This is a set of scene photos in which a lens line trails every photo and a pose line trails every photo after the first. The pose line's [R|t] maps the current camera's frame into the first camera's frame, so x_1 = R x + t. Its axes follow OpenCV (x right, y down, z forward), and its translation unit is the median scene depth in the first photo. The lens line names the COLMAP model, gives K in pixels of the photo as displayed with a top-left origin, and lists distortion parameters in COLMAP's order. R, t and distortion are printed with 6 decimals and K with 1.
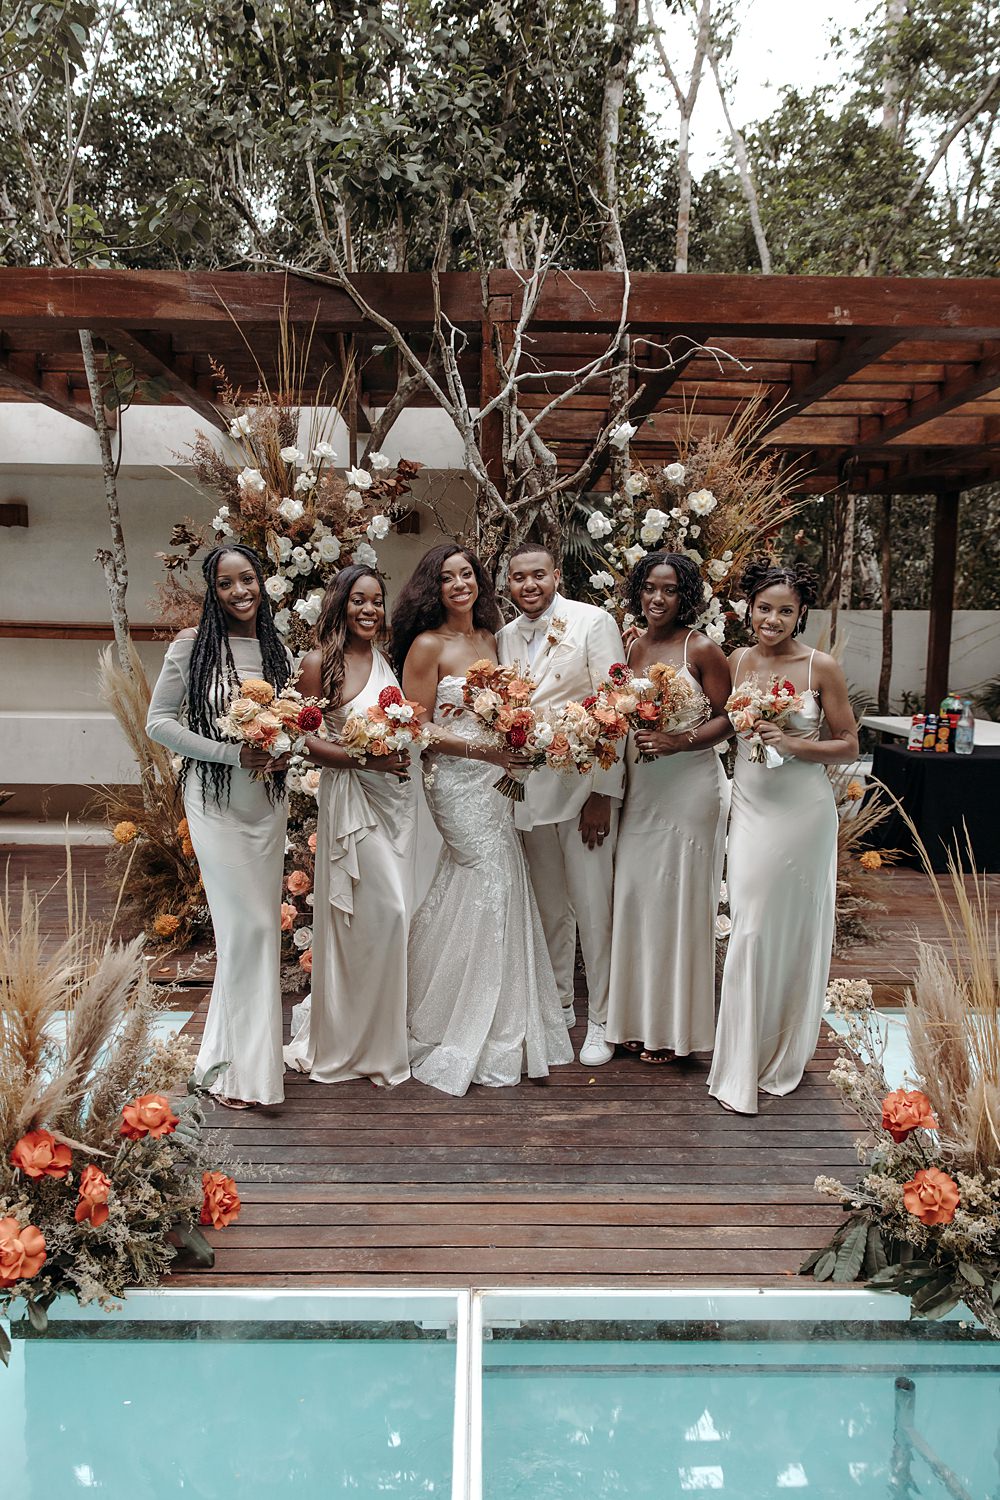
lens RADIAL K [[1031.2, 0, 459.5], [0, 1031.2, 770.4], [0, 0, 1]] dist [0.006495, 0.000982]
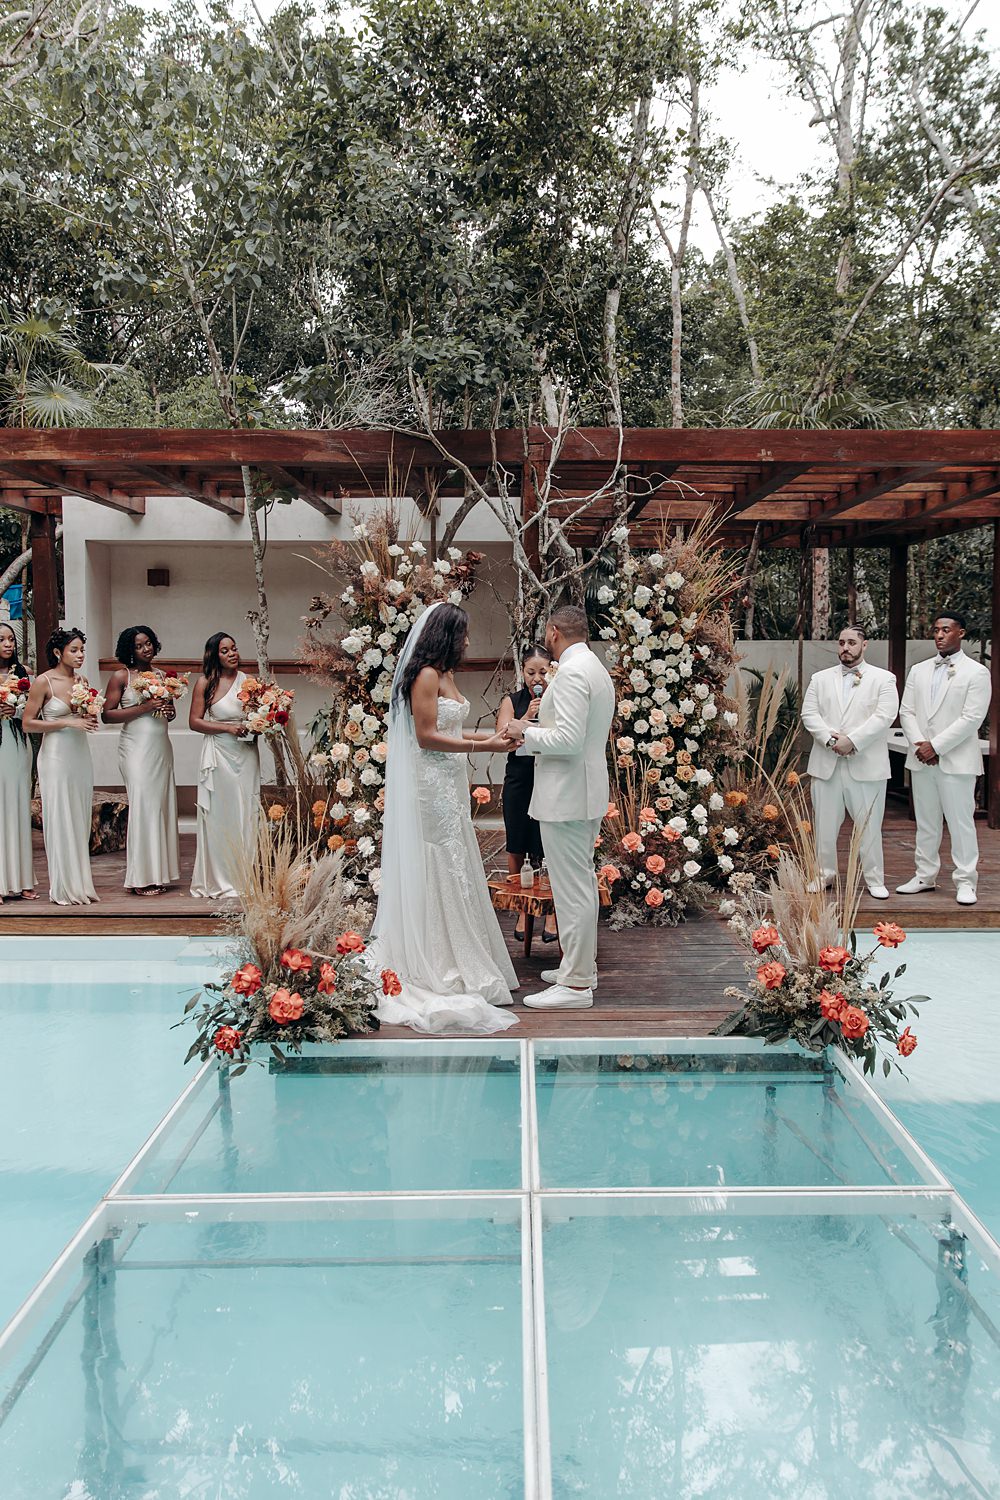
lens RADIAL K [[1007.1, 0, 508.5], [0, 1007.1, 735.0], [0, 0, 1]] dist [-0.001107, -0.000363]
pose [[0.999894, -0.008779, 0.011636, -0.020442], [0.009387, 0.998540, -0.053191, 0.034543], [-0.011152, 0.053295, 0.998517, -0.420766]]
